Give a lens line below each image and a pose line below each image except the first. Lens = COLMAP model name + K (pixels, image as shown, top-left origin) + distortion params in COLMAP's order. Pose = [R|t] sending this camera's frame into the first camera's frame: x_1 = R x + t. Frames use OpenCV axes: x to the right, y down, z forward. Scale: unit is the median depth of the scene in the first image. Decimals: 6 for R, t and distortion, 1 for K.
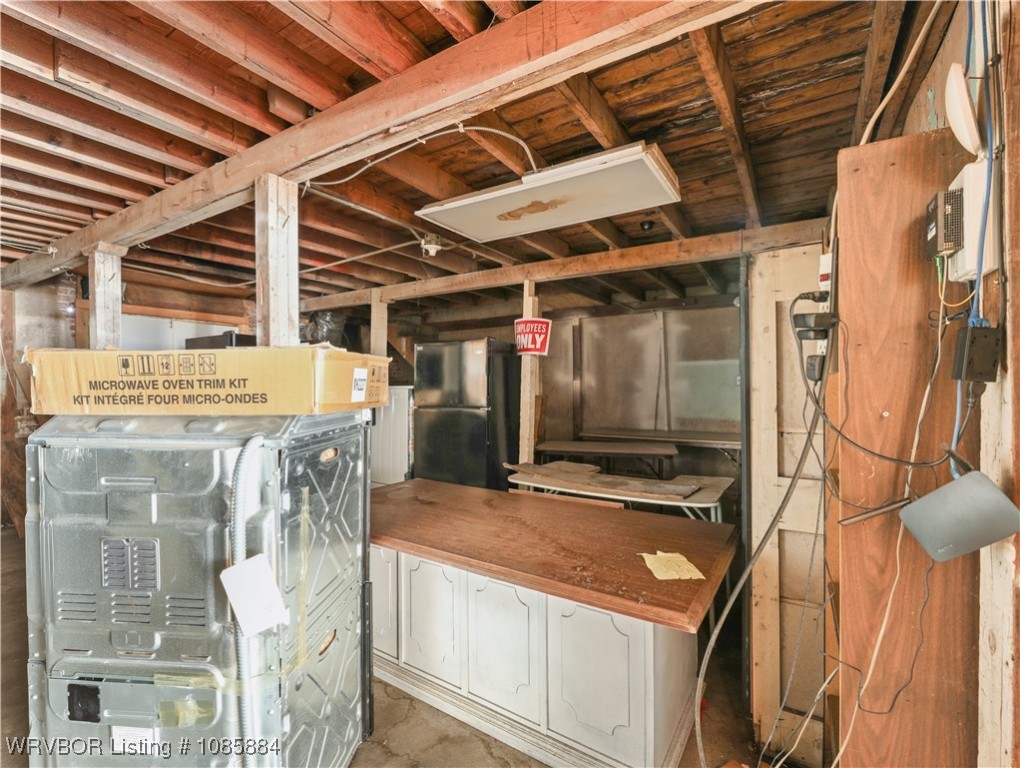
lens RADIAL K [[462.3, 0, 505.8], [0, 462.3, 386.3], [0, 0, 1]] dist [0.000421, -0.003501]
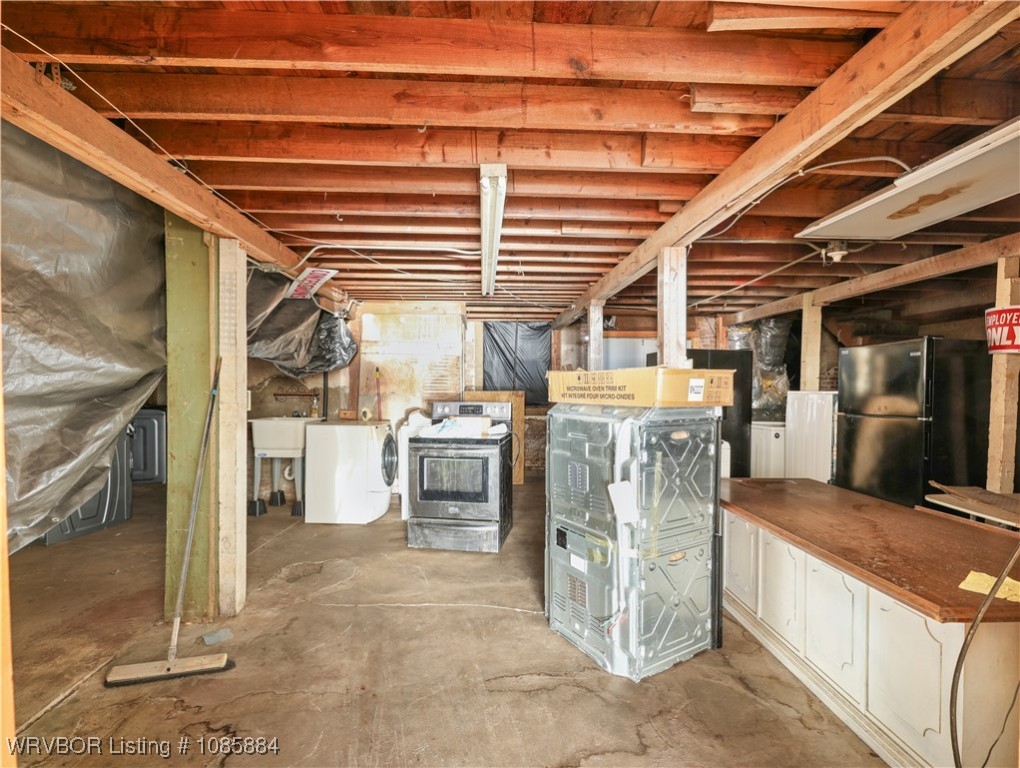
lens RADIAL K [[462.3, 0, 505.8], [0, 462.3, 386.3], [0, 0, 1]] dist [0.000421, -0.003501]
pose [[0.576504, 0.005757, -0.817074, 0.447422], [-0.011752, 0.999930, -0.001247, -0.004351], [0.817010, 0.010321, 0.576532, -0.297080]]
